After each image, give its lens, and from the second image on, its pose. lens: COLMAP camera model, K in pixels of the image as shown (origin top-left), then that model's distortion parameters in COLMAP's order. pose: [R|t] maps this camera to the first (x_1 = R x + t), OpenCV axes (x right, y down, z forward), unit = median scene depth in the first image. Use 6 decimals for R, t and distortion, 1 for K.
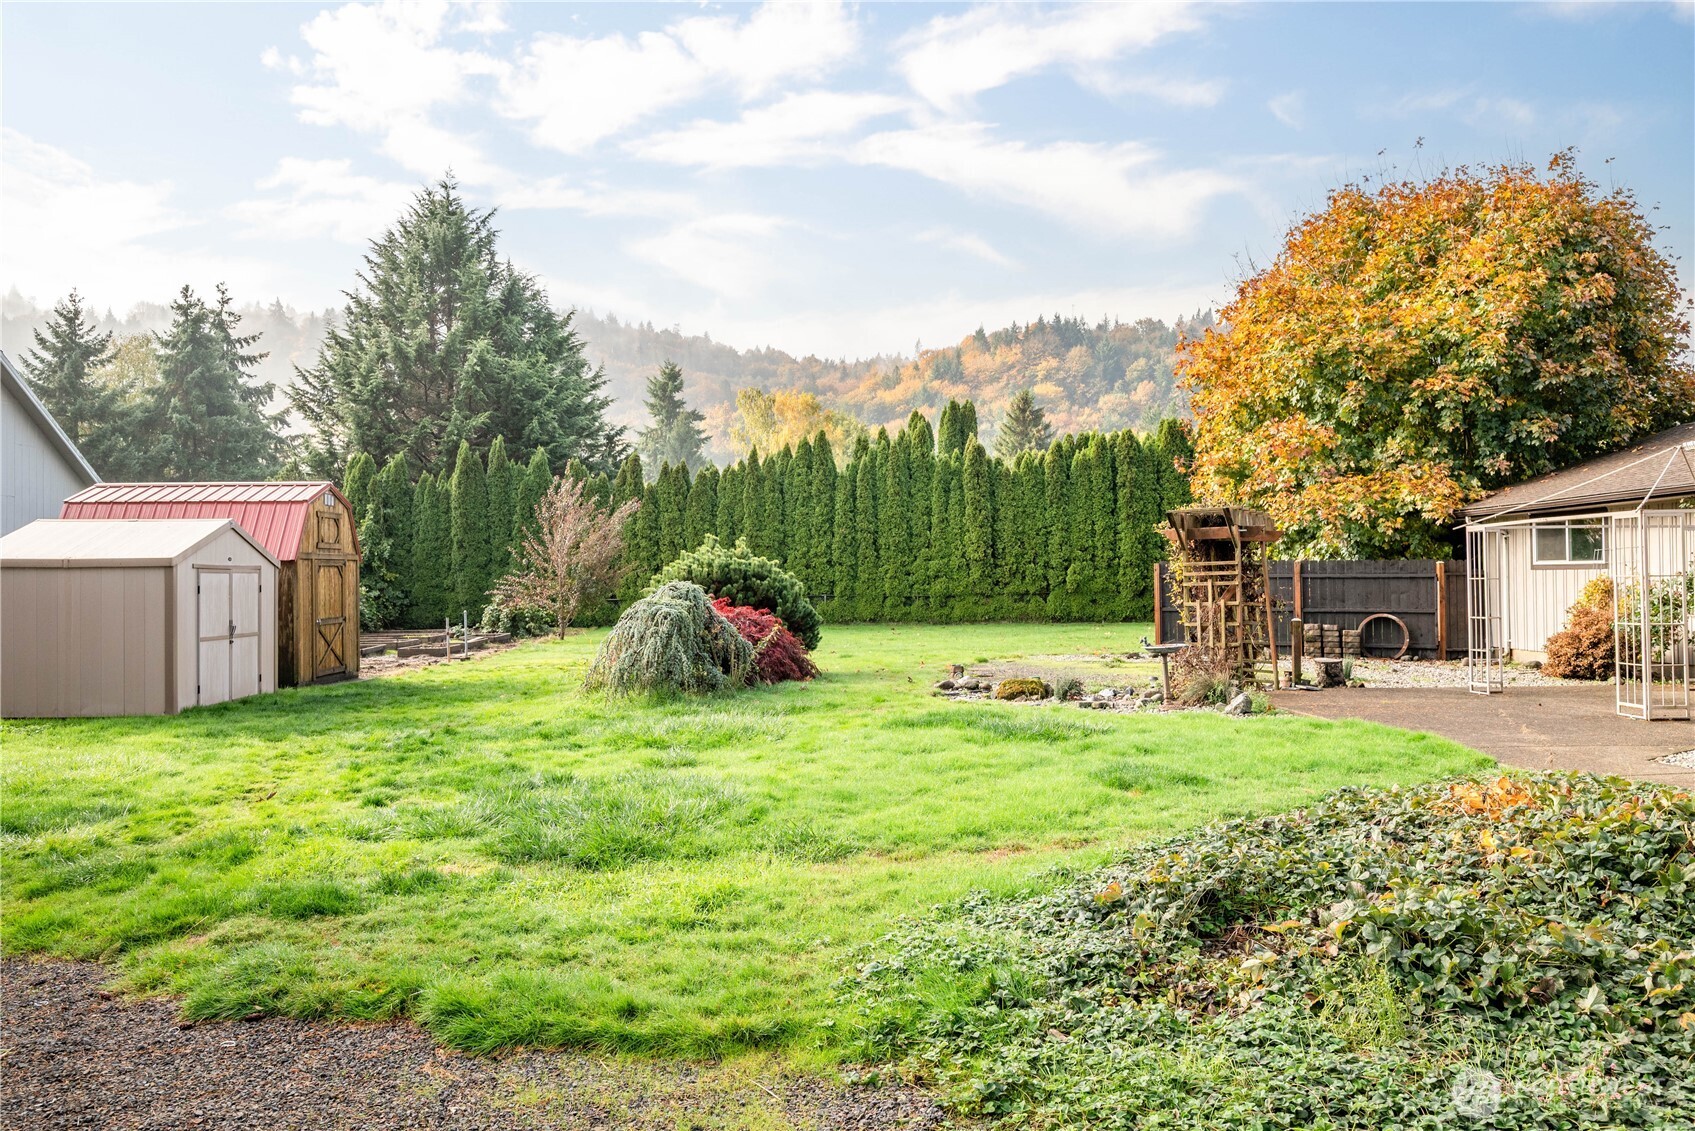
lens RADIAL K [[1233.7, 0, 859.2], [0, 1233.7, 561.1], [0, 0, 1]] dist [-0.001812, -0.001045]
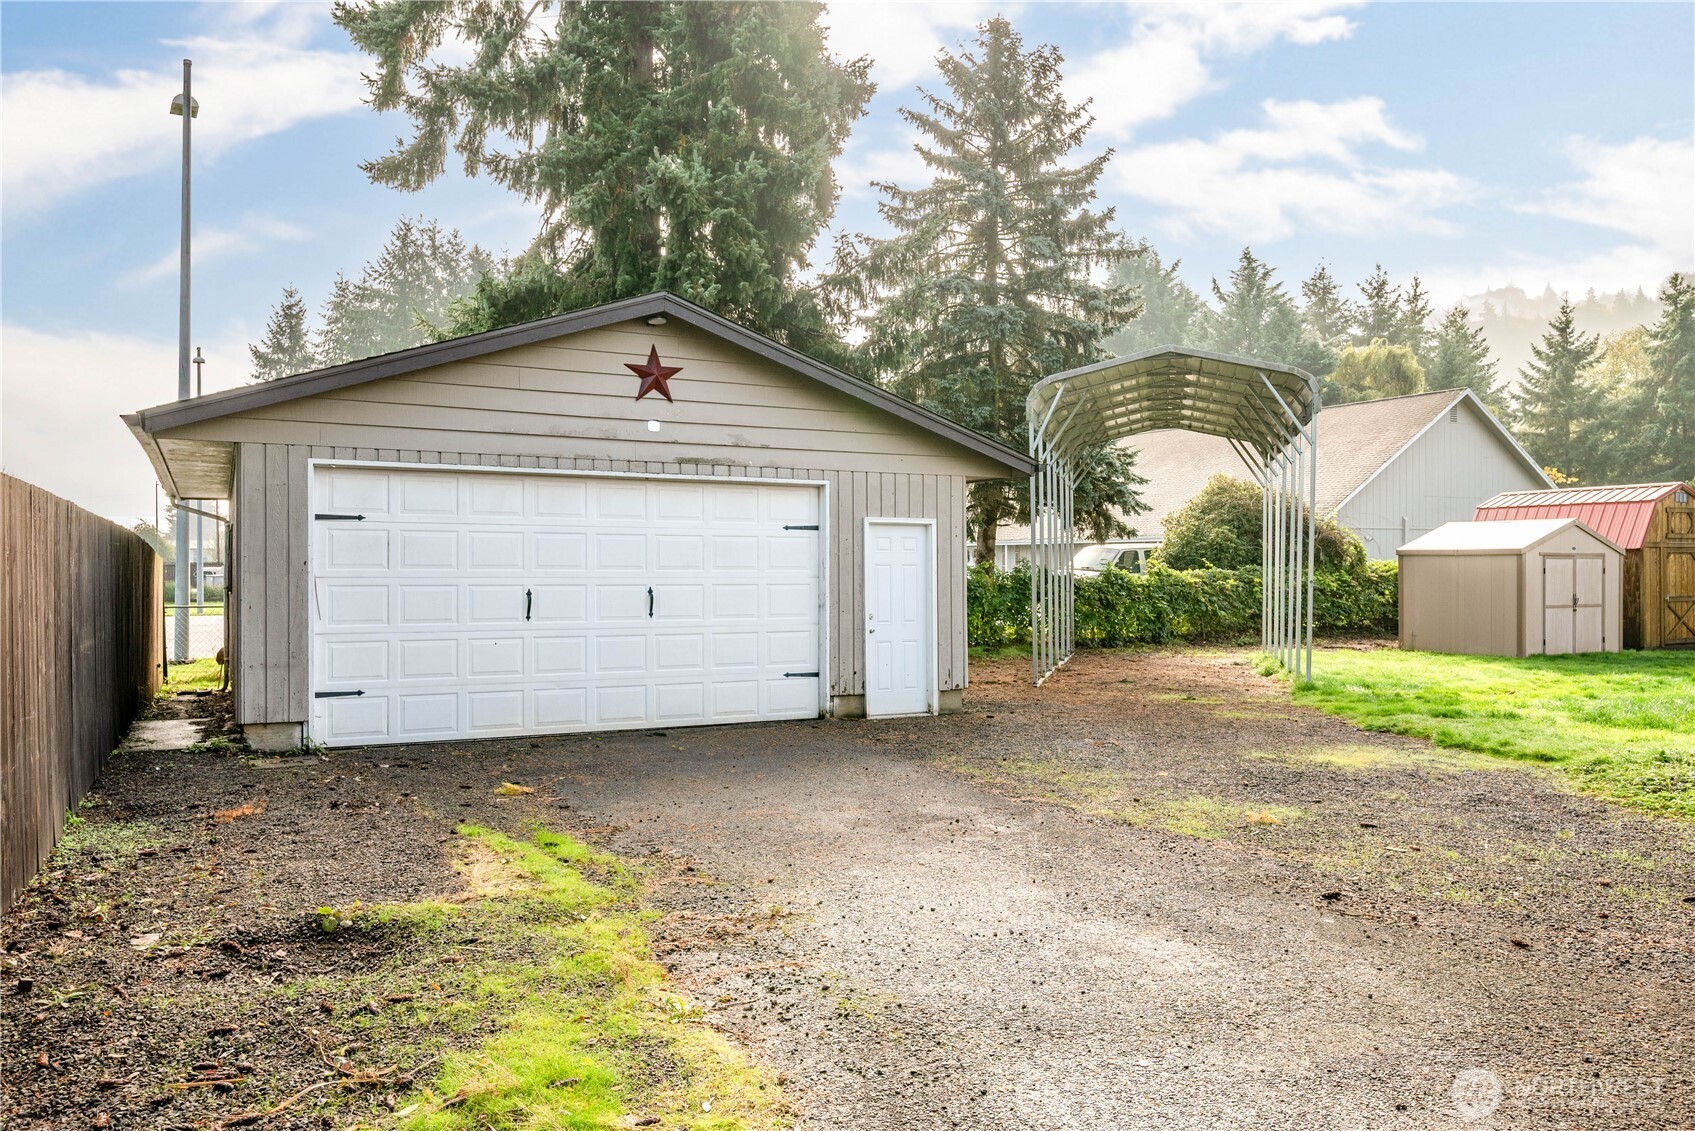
lens RADIAL K [[1233.7, 0, 852.1], [0, 1233.7, 553.5], [0, 0, 1]] dist [-0.001812, -0.001045]
pose [[0.436827, 0.000536, -0.899546, 0.087997], [0.007019, 0.999967, 0.004004, -0.001713], [0.899518, -0.008063, 0.436809, -0.073258]]
